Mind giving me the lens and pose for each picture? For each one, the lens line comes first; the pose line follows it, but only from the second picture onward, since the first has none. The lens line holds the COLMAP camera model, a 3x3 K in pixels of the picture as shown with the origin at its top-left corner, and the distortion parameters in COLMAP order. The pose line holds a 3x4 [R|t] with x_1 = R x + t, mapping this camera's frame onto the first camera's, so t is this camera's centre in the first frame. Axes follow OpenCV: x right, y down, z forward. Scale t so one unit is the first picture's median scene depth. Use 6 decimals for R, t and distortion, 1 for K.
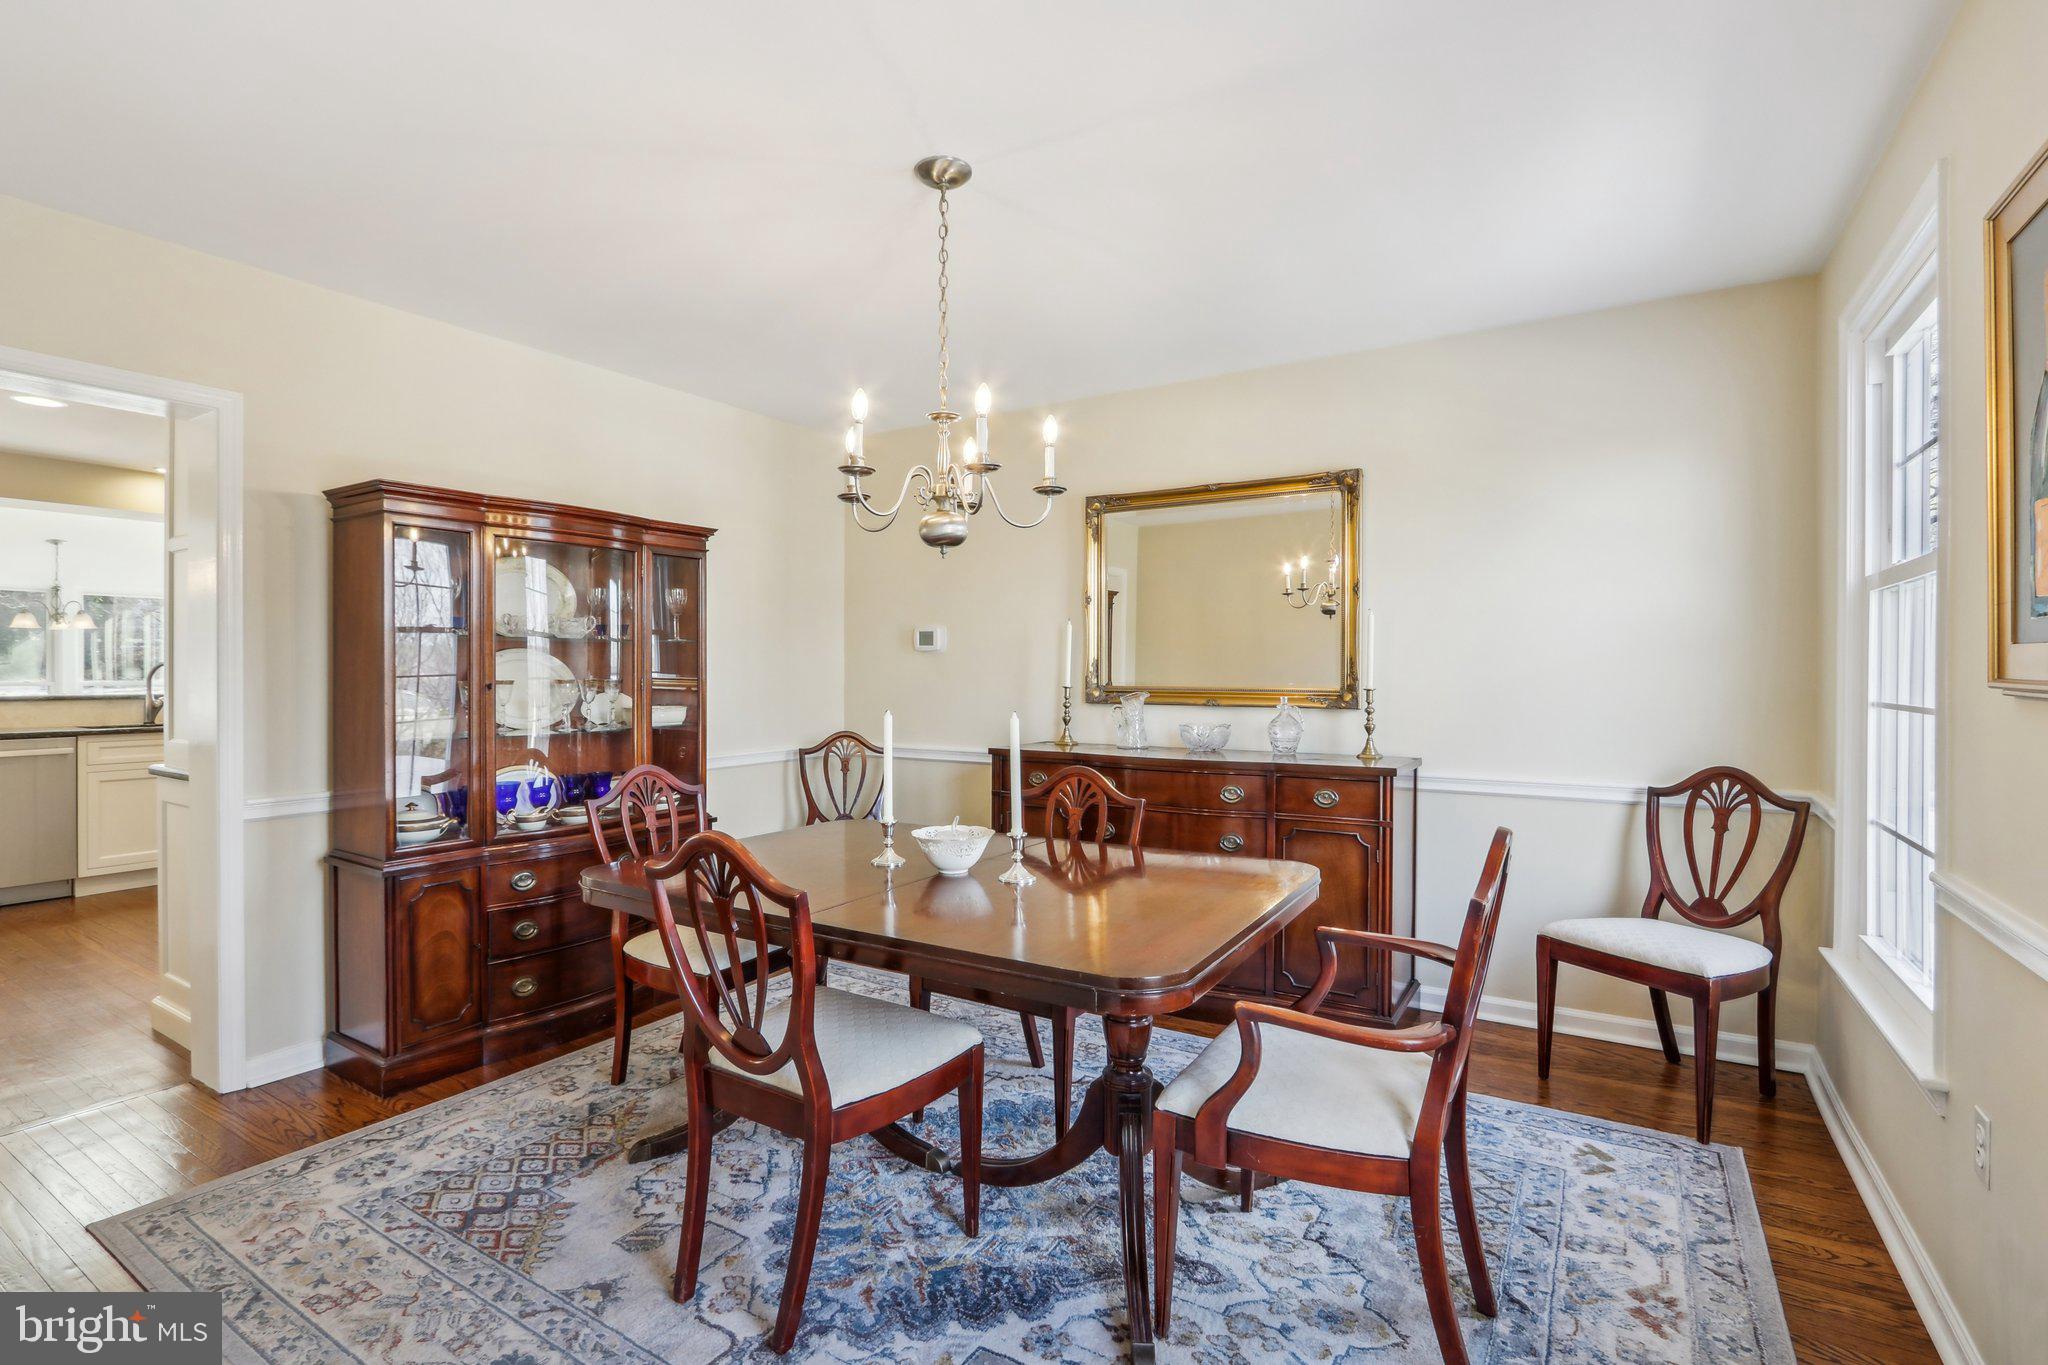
lens RADIAL K [[957.1, 0, 1002.7], [0, 957.1, 675.2], [0, 0, 1]] dist [-0.010530, 0.003889]
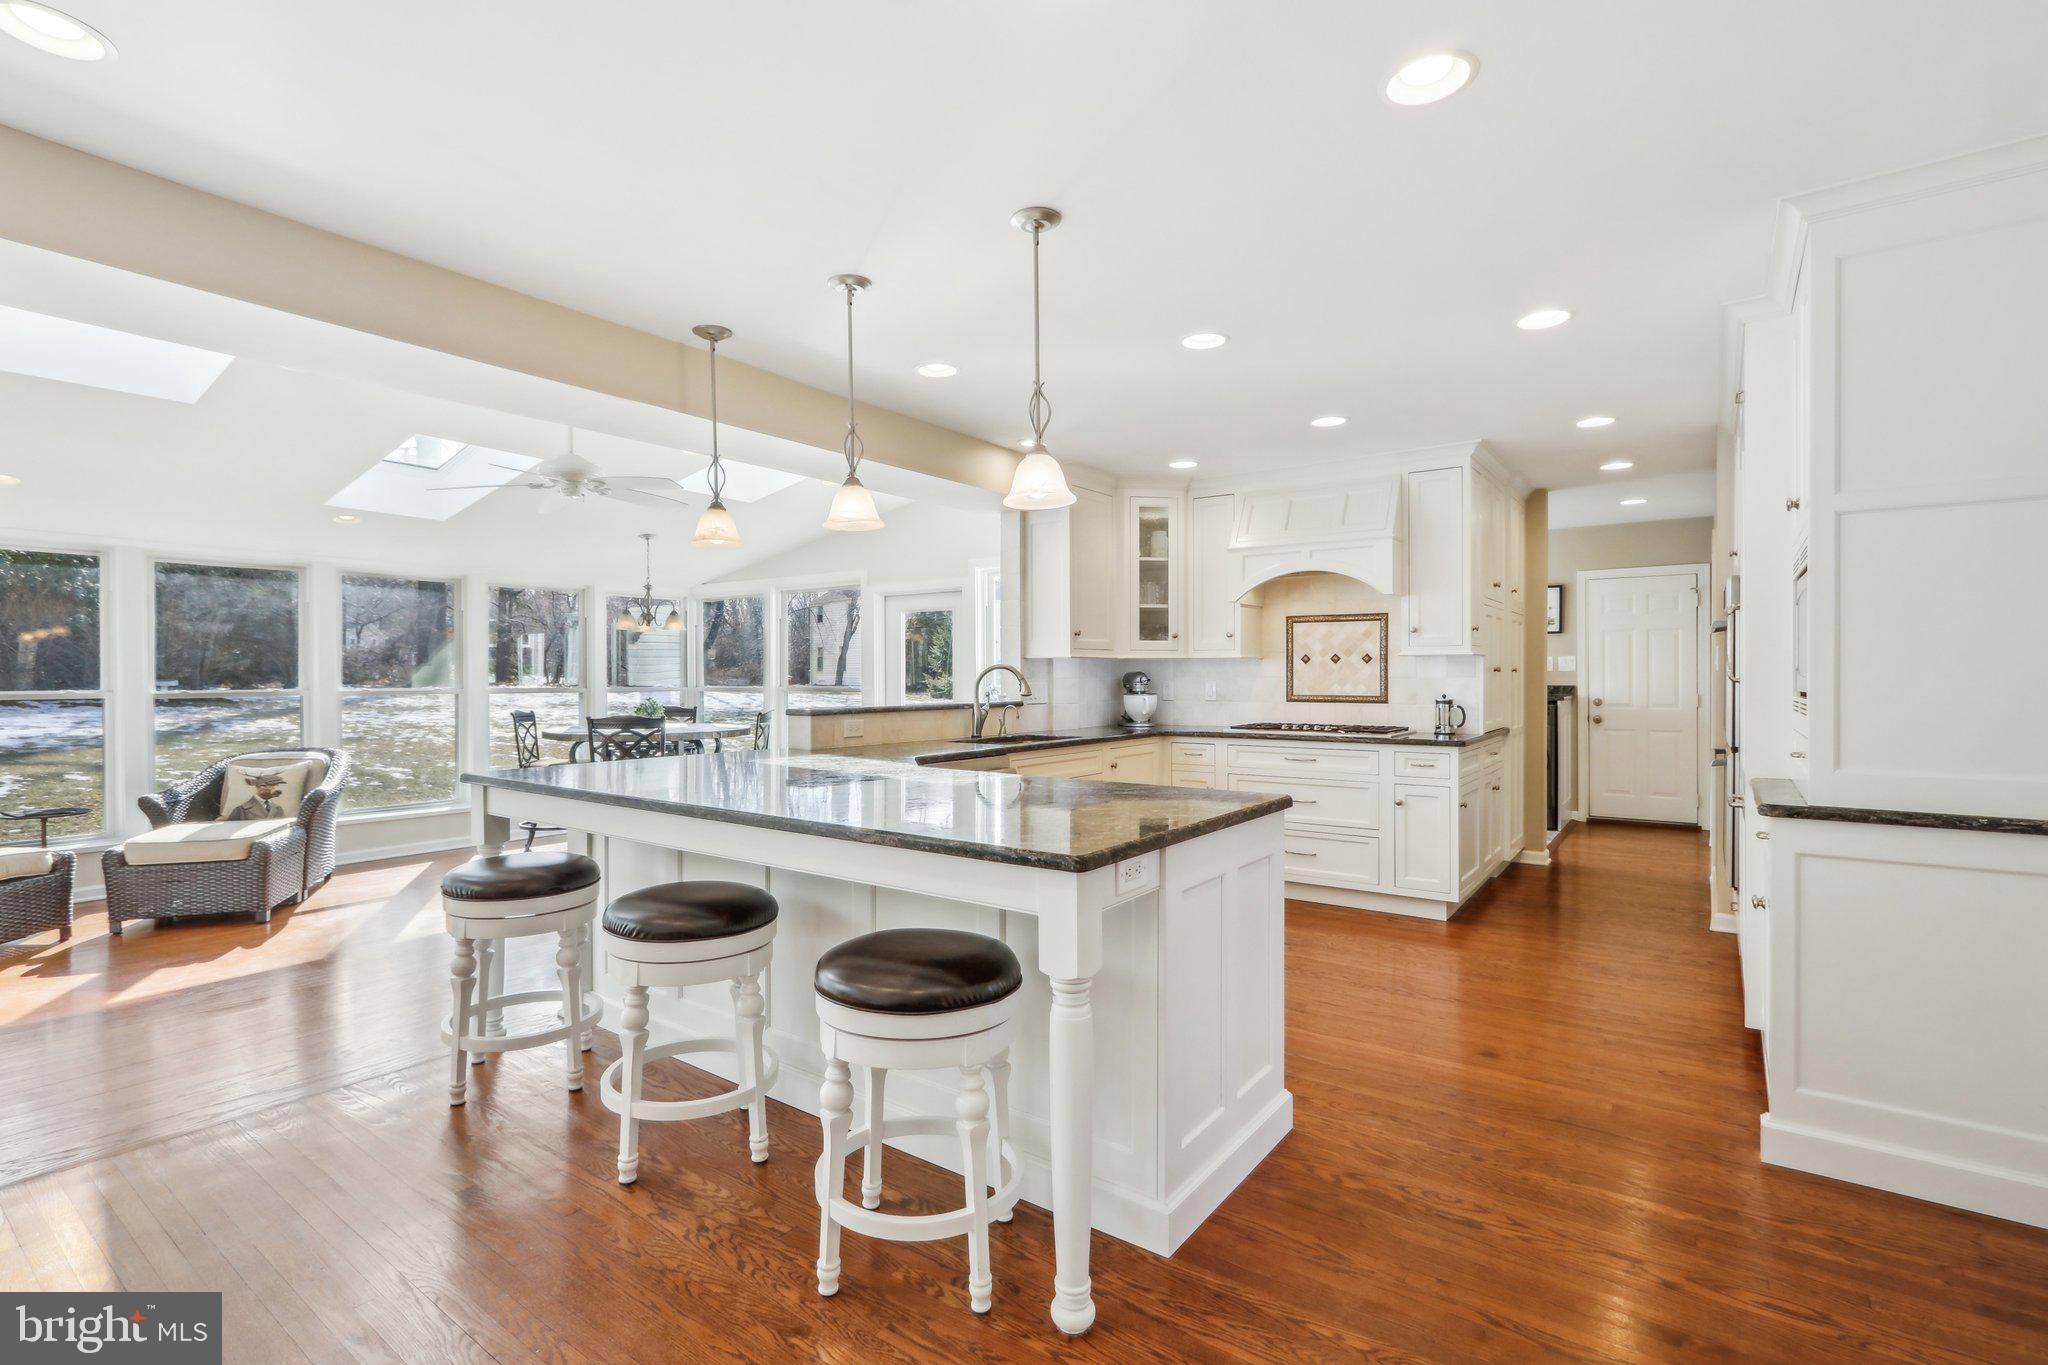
lens RADIAL K [[957.1, 0, 1010.0], [0, 957.1, 679.2], [0, 0, 1]] dist [-0.010530, 0.003889]
pose [[0.998112, -0.000112, -0.061427, -0.869375], [0.000091, 1.000000, -0.000346, -0.001039], [0.061427, 0.000339, 0.998112, 0.140742]]
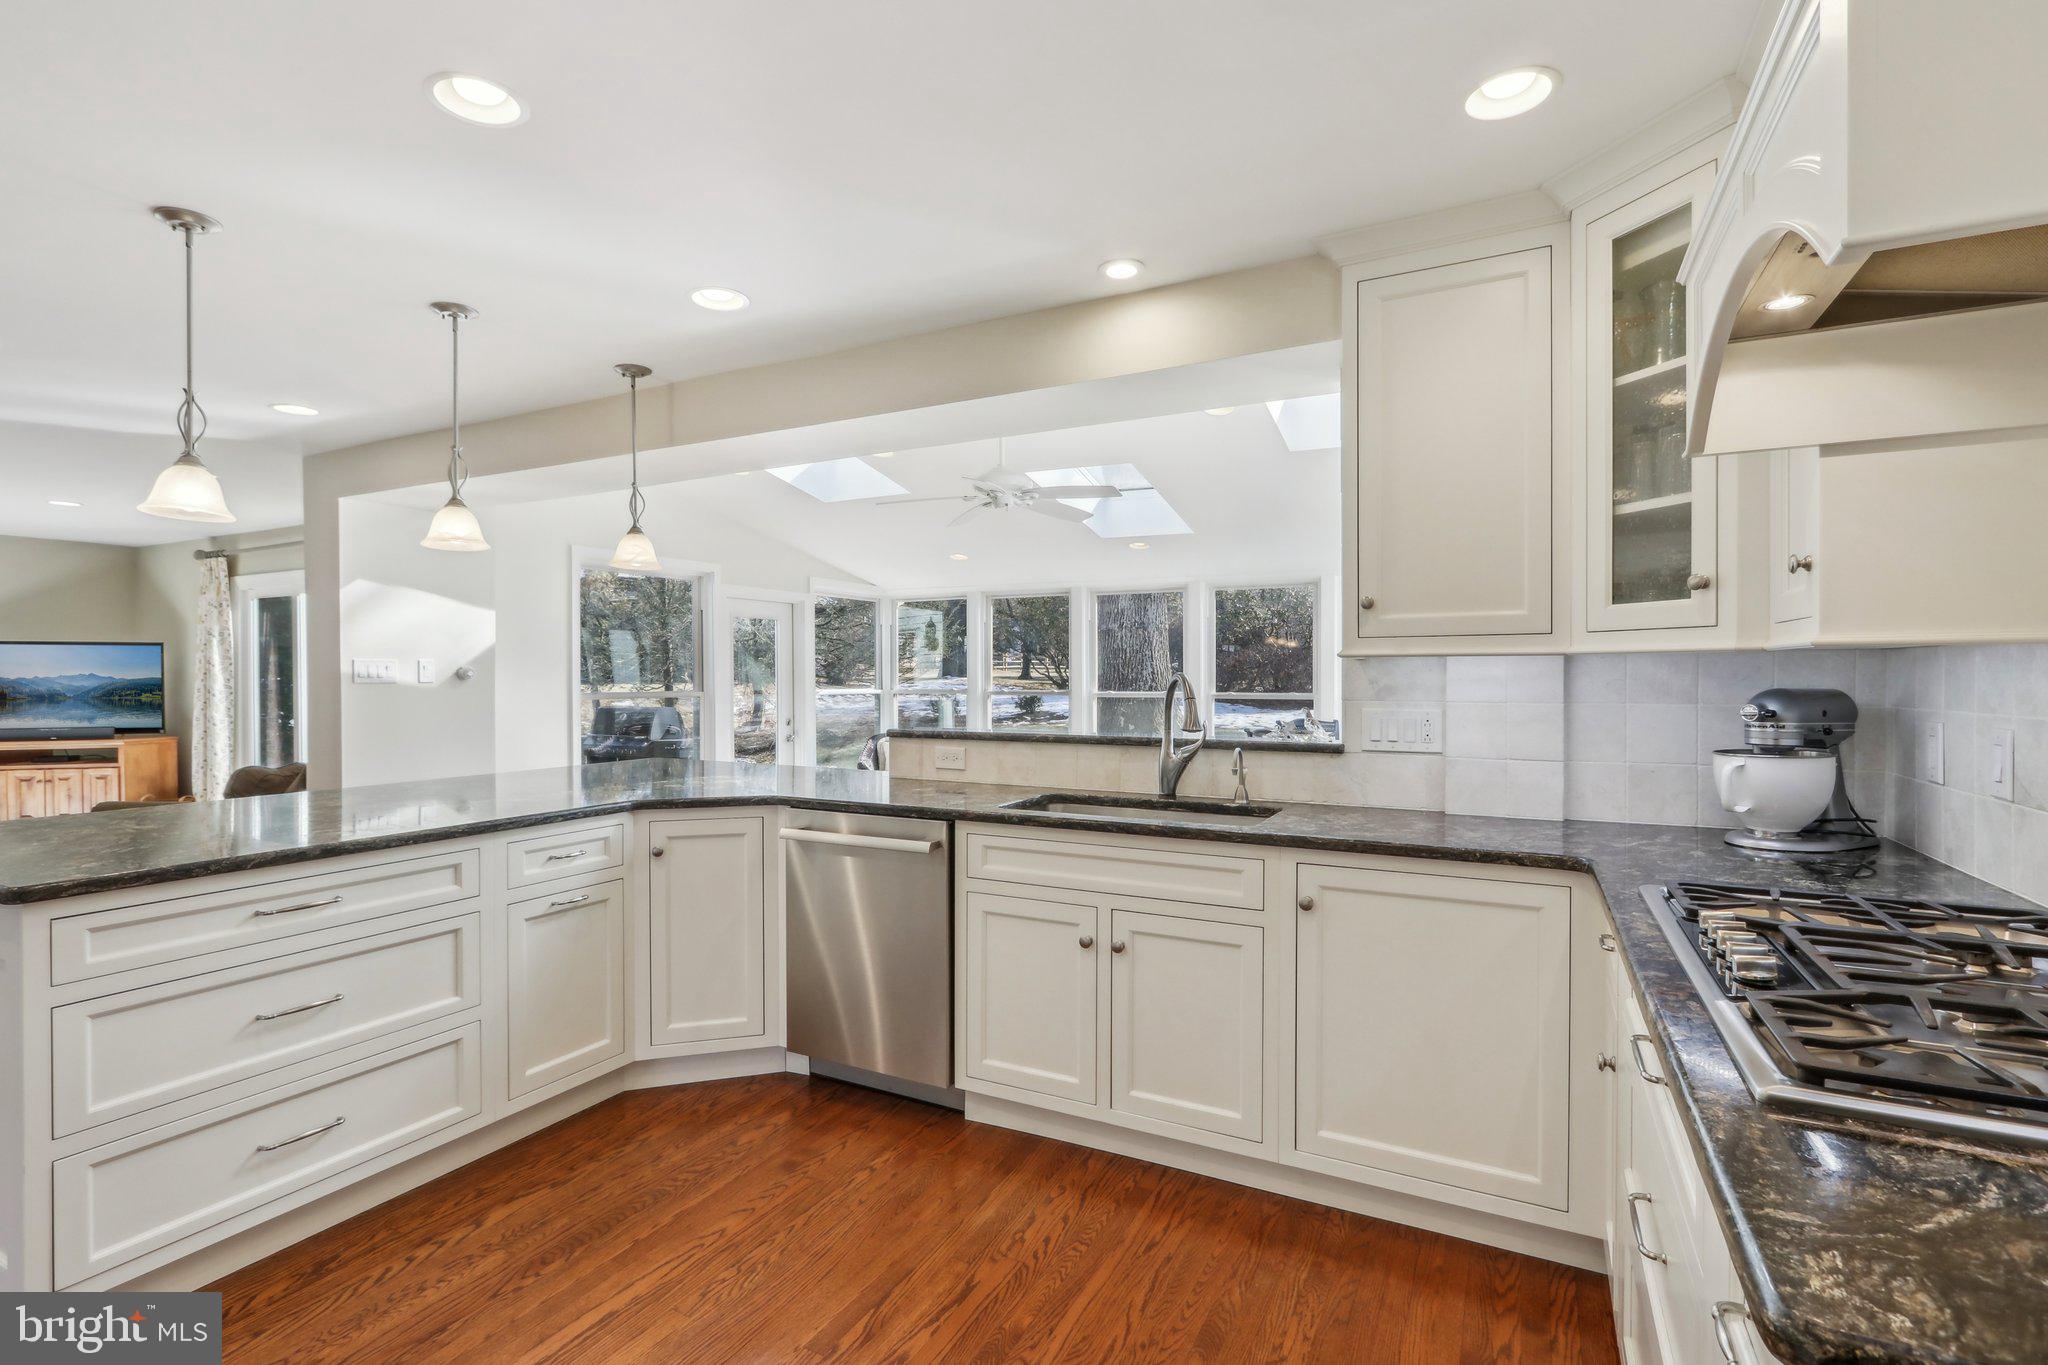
lens RADIAL K [[957.1, 0, 1002.0], [0, 957.1, 684.1], [0, 0, 1]] dist [-0.010530, 0.003889]
pose [[0.075960, 0.011392, -0.997046, -0.421864], [-0.006002, 0.999922, 0.010968, -0.014725], [0.997093, 0.005151, 0.076023, 0.932930]]
